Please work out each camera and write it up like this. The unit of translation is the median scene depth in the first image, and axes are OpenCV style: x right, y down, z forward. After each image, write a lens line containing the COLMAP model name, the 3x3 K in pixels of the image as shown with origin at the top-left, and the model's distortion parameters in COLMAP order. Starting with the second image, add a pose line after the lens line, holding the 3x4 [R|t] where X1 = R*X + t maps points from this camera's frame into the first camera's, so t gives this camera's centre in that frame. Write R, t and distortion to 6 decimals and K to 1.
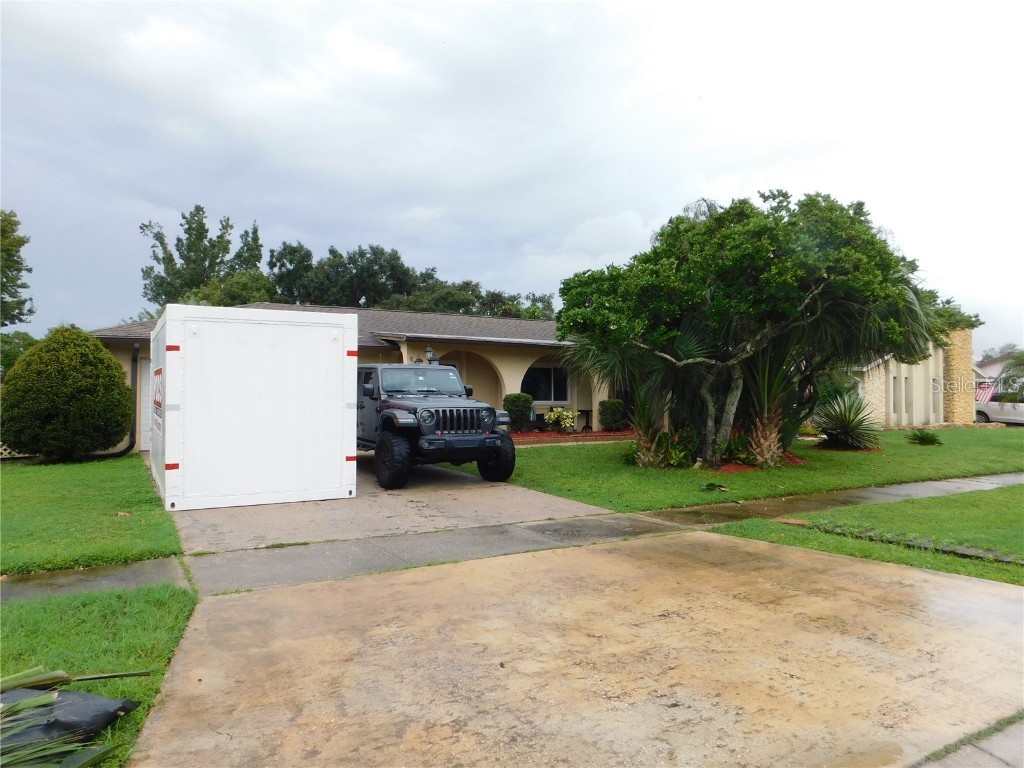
lens RADIAL K [[678.5, 0, 489.6], [0, 678.5, 386.9], [0, 0, 1]] dist [-0.043634, 0.052305]
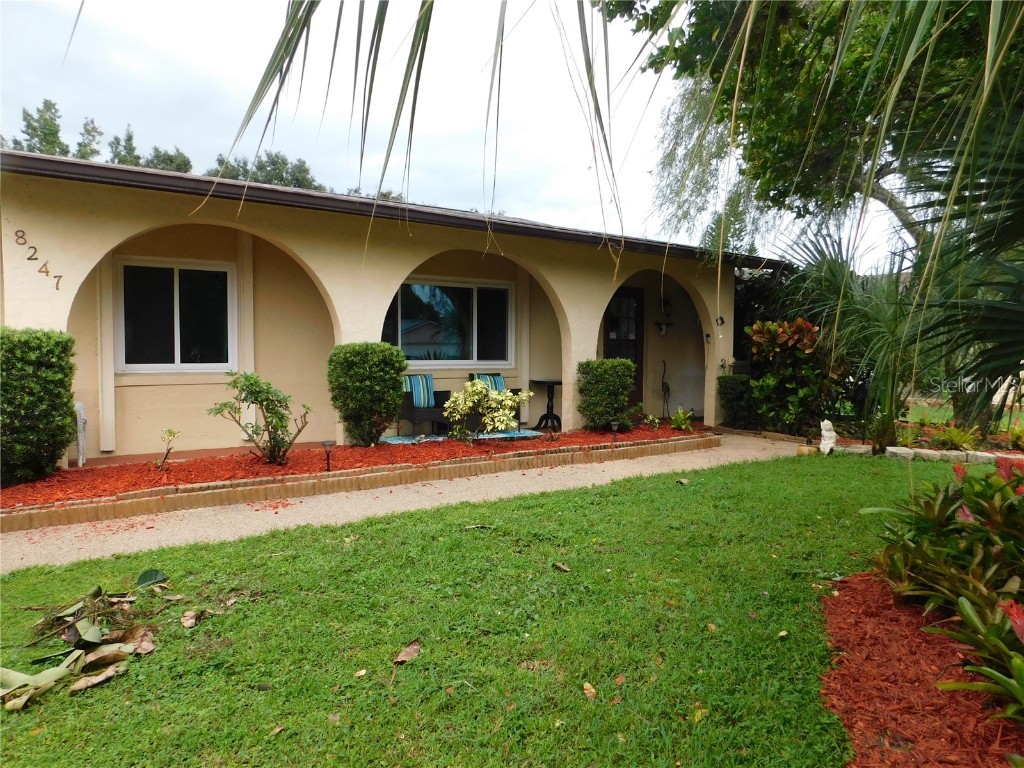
lens RADIAL K [[683.7, 0, 512.0], [0, 683.7, 384.0], [0, 0, 1]] dist [-0.063643, 0.052345]
pose [[0.995660, -0.000376, 0.093062, 0.074481], [-0.005528, 0.997987, 0.063181, 0.007265], [-0.092898, -0.063421, 0.993654, 0.536848]]
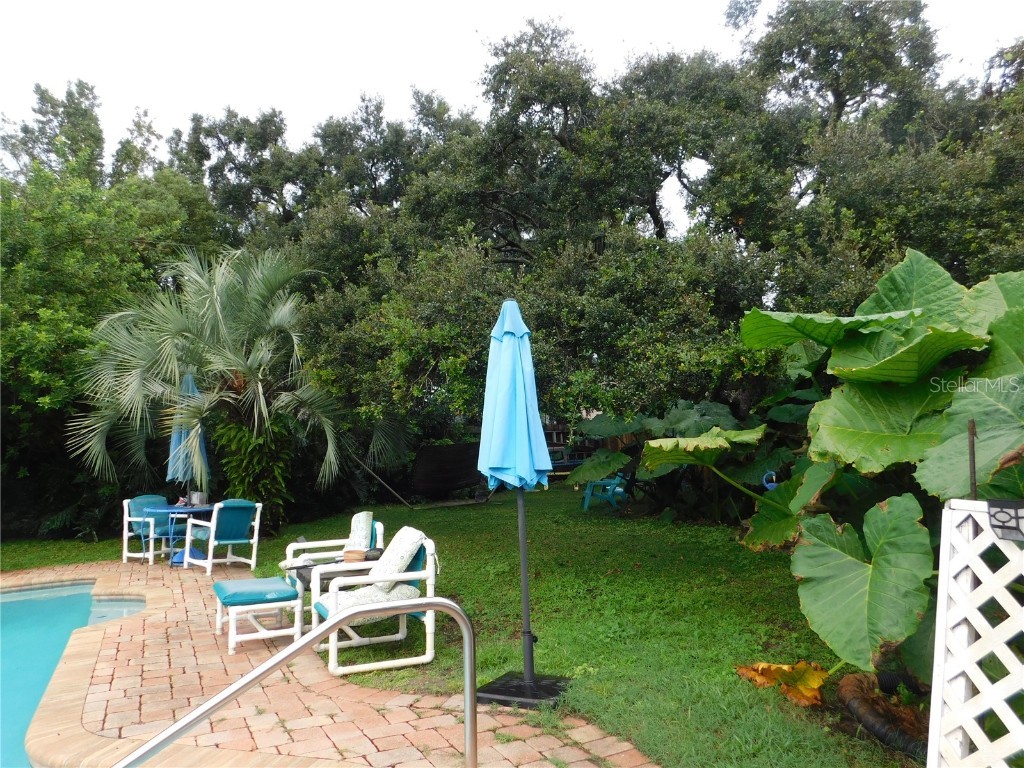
lens RADIAL K [[683.7, 0, 512.0], [0, 683.7, 384.0], [0, 0, 1]] dist [-0.063643, 0.052345]
pose [[0.999476, -0.031074, -0.009029, -0.313798], [0.030603, 0.998362, -0.048346, 0.009414], [0.010516, 0.048044, 0.998790, 1.551472]]
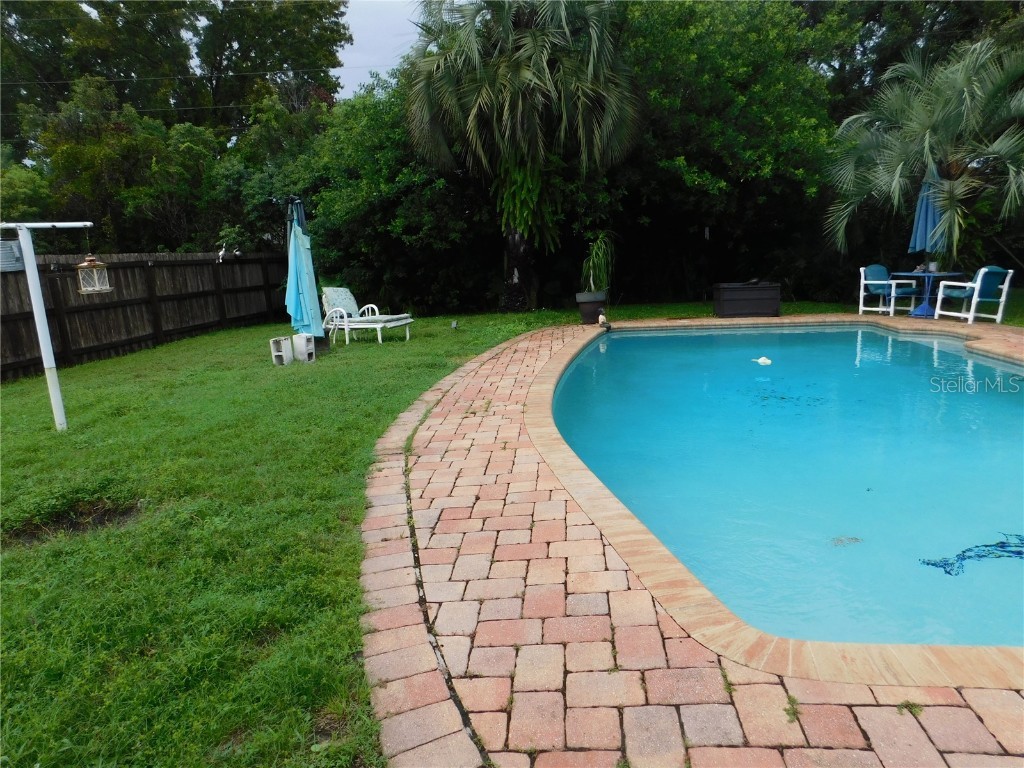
lens RADIAL K [[684.4, 0, 510.8], [0, 684.4, 389.3], [0, 0, 1]] dist [-0.076803, 0.066610]
pose [[0.819513, 0.087168, -0.566393, -0.480303], [0.054515, 0.972023, 0.228472, 0.009101], [0.570462, -0.218113, 0.791833, 1.343352]]
